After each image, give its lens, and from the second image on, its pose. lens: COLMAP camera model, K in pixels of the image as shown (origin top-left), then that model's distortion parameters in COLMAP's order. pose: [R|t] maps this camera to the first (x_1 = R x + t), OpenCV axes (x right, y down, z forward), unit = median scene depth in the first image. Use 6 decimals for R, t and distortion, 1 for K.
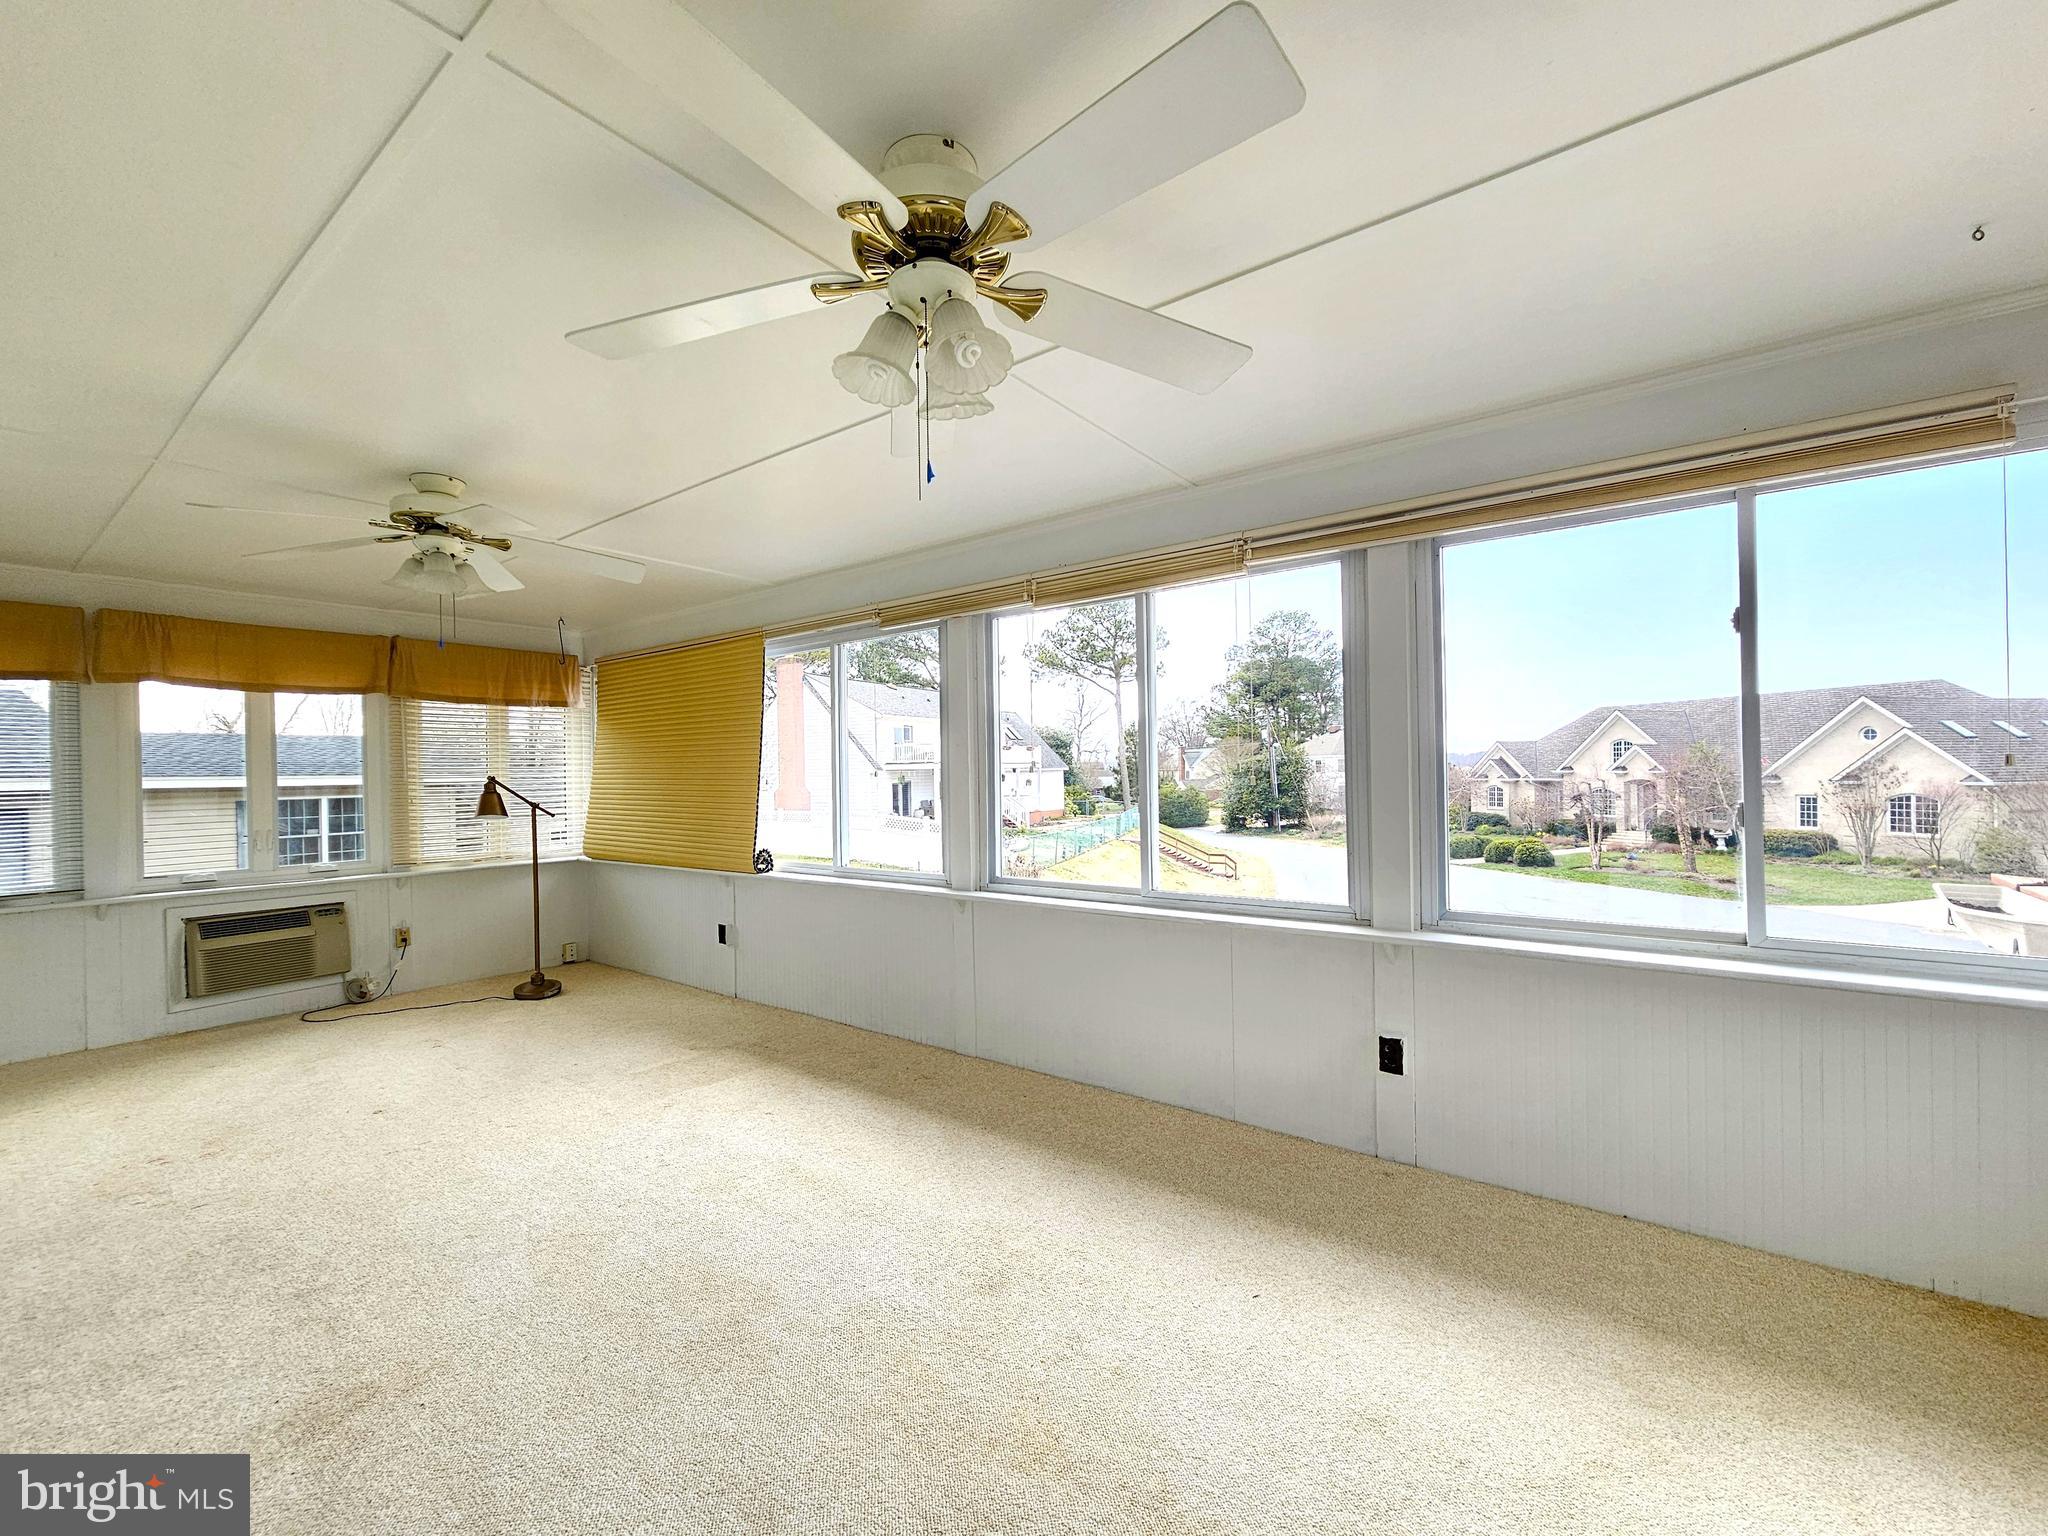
lens RADIAL K [[842.5, 0, 1019.9], [0, 842.5, 774.3], [0, 0, 1]] dist [0.002518, 0.000476]
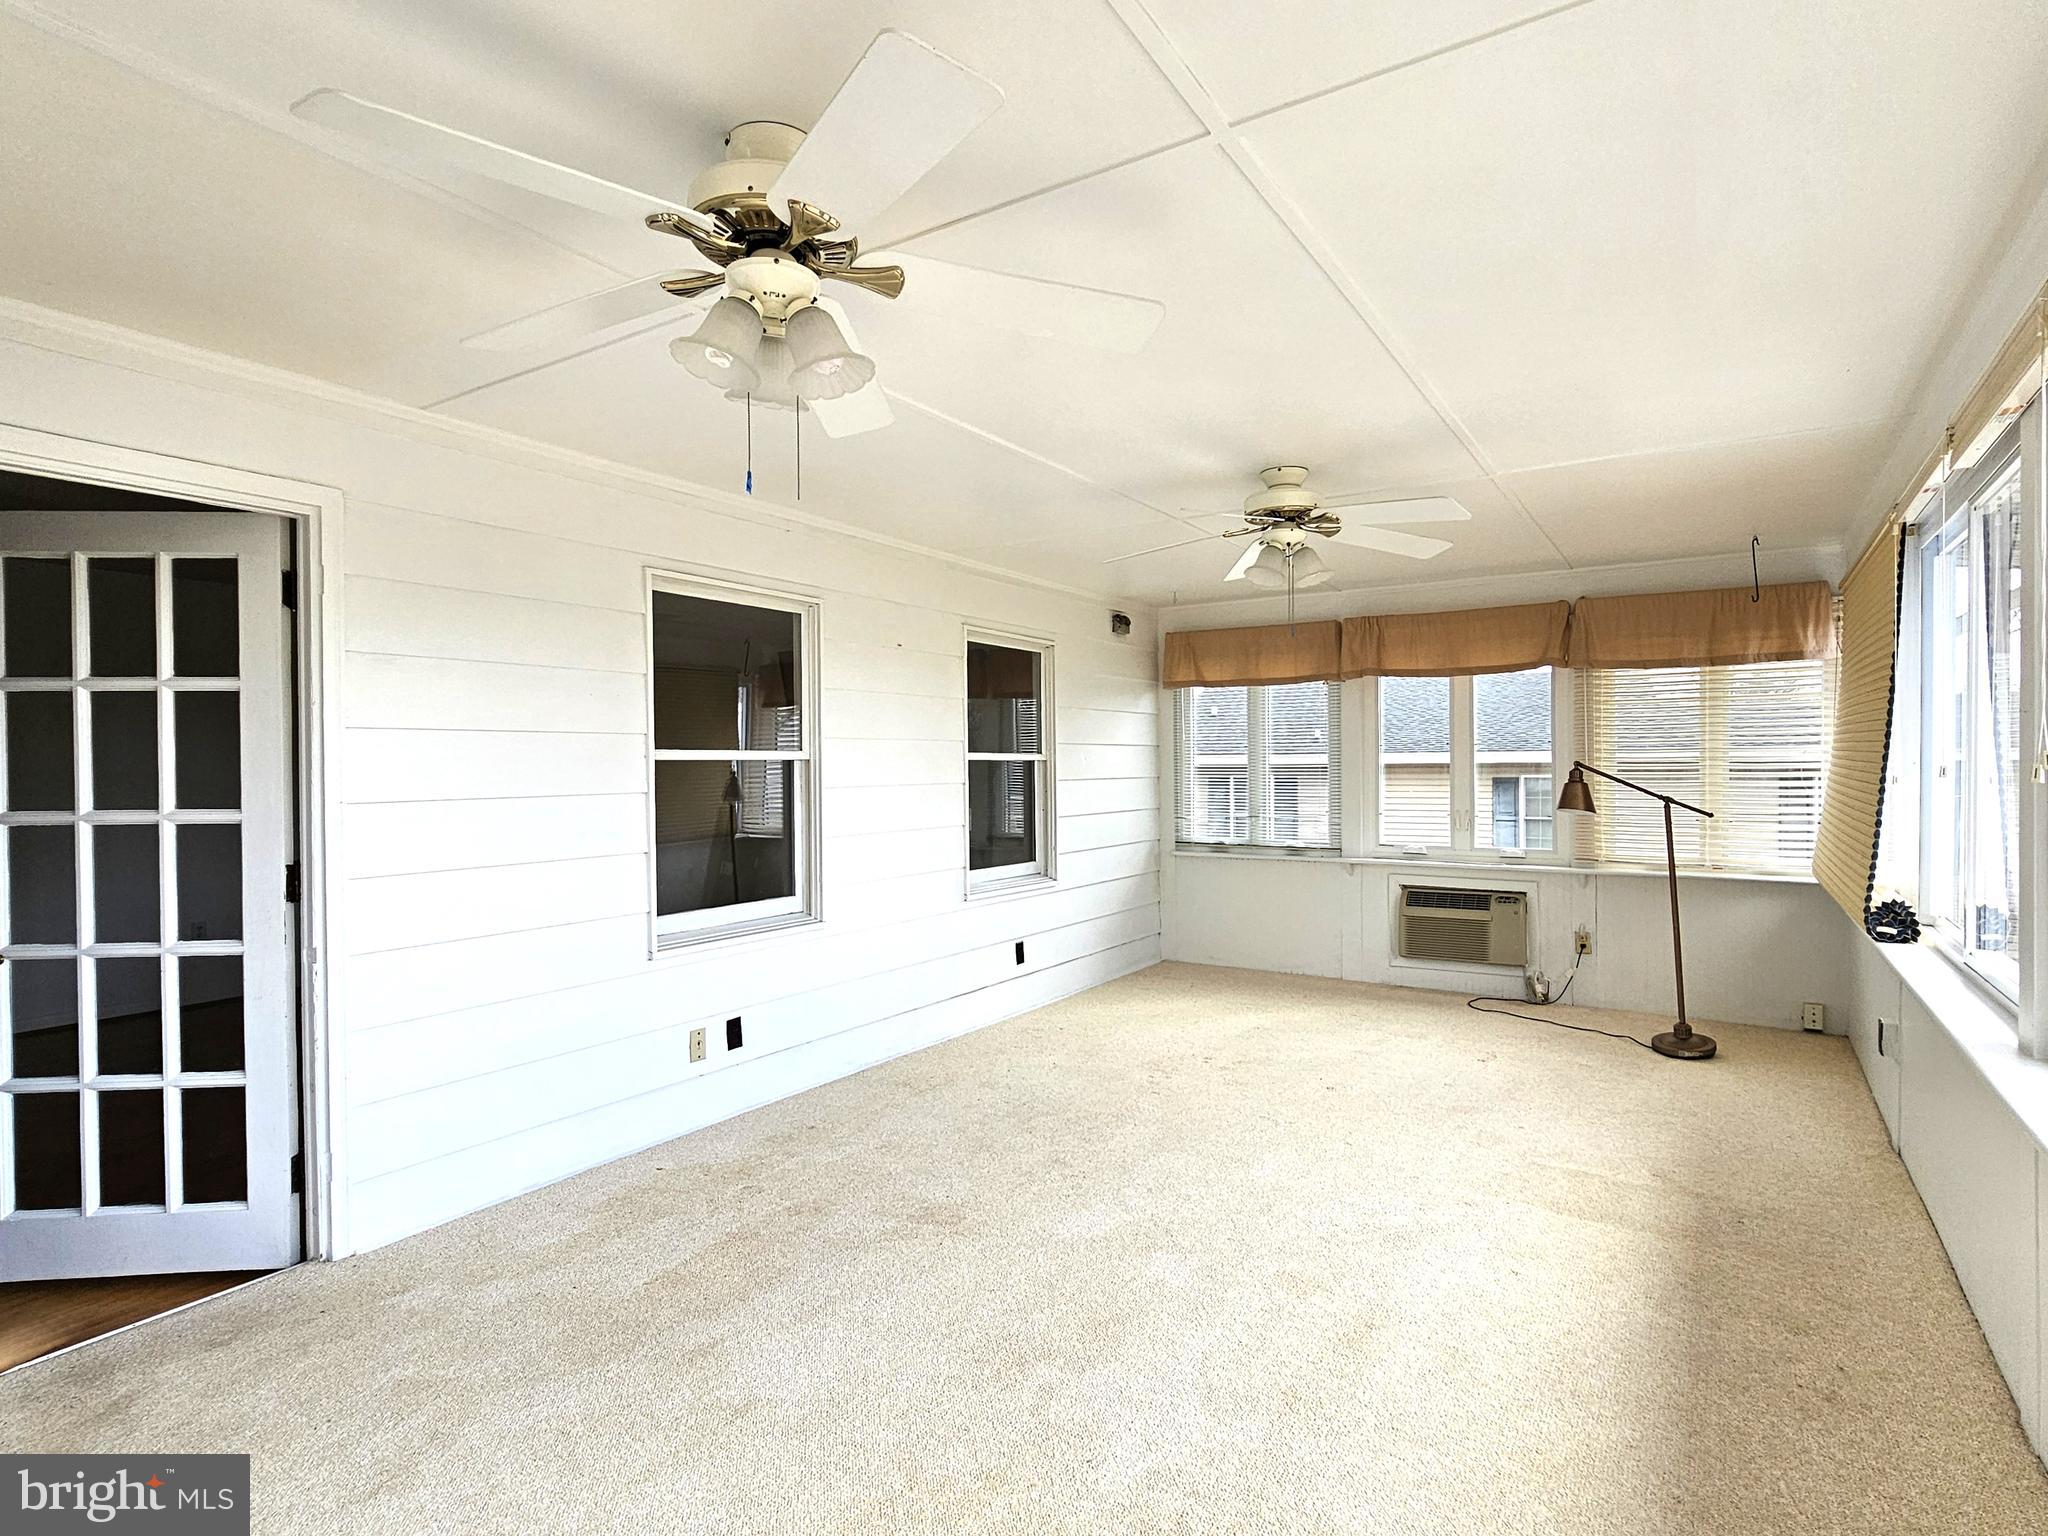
lens RADIAL K [[1064.2, 0, 1012.1], [0, 1064.2, 767.4], [0, 0, 1]] dist [-0.003888, -0.000424]
pose [[0.059031, 0.021429, -0.998026, 0.361509], [0.002983, 0.999761, 0.021643, -0.015497], [0.998252, -0.004255, 0.058953, 0.382418]]
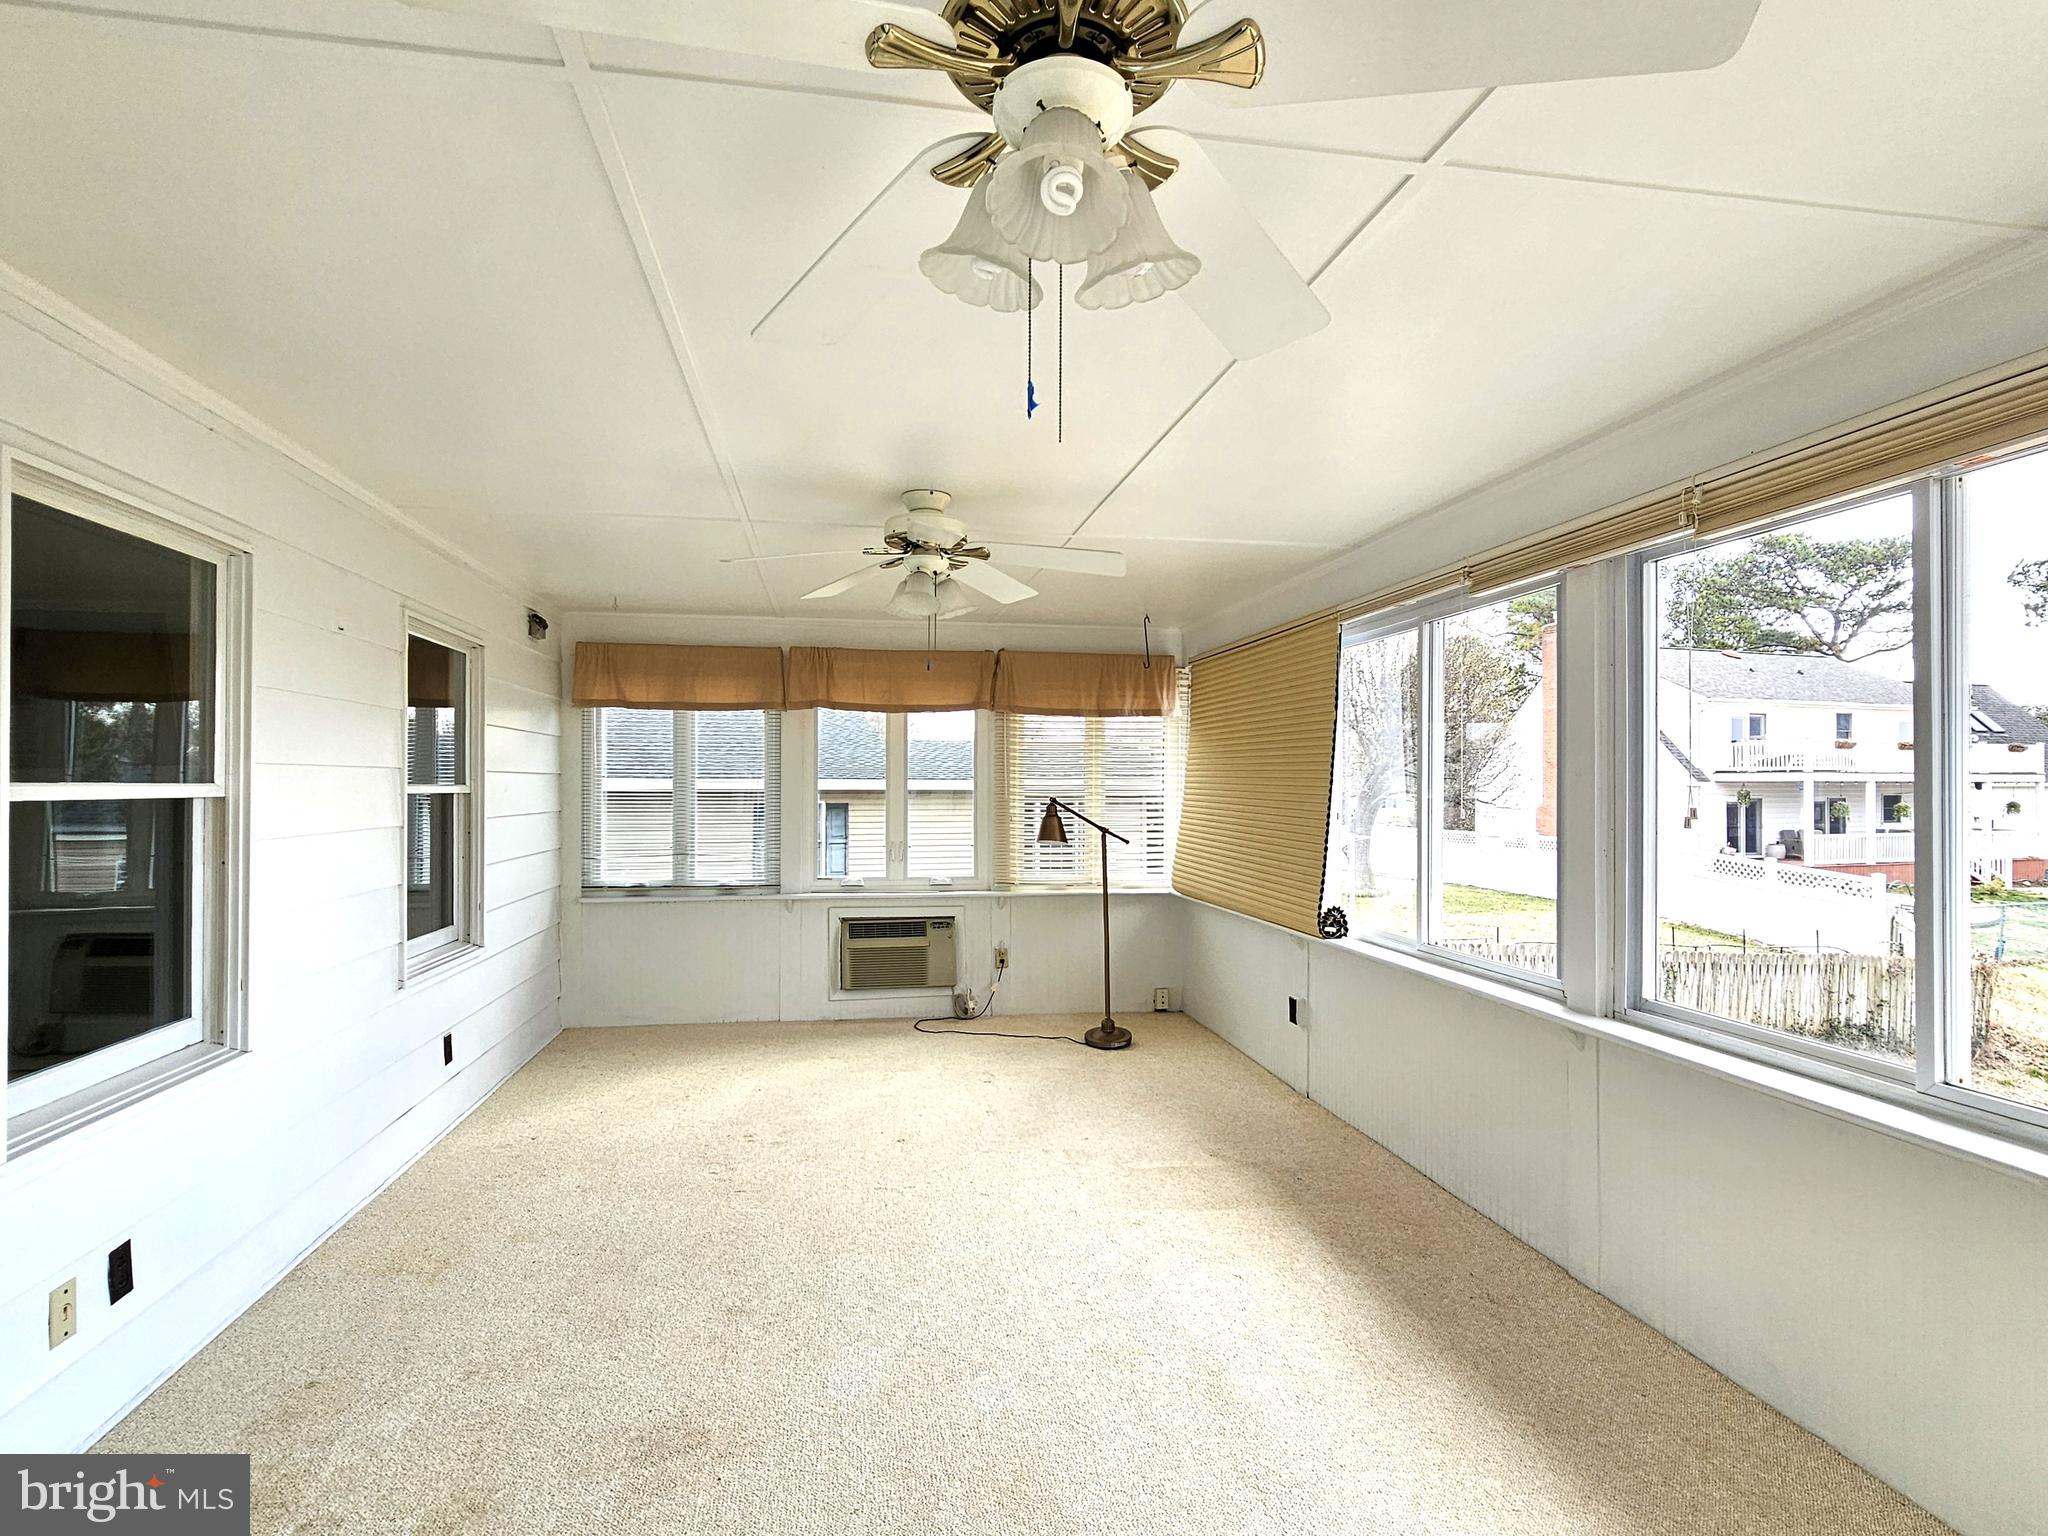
lens RADIAL K [[1064.2, 0, 1014.0], [0, 1064.2, 772.2], [0, 0, 1]] dist [-0.003888, -0.000424]
pose [[0.724967, 0.012816, -0.688664, 0.134931], [-0.017369, 0.999849, 0.000323, -0.024575], [0.688564, 0.011727, 0.725080, 0.129285]]
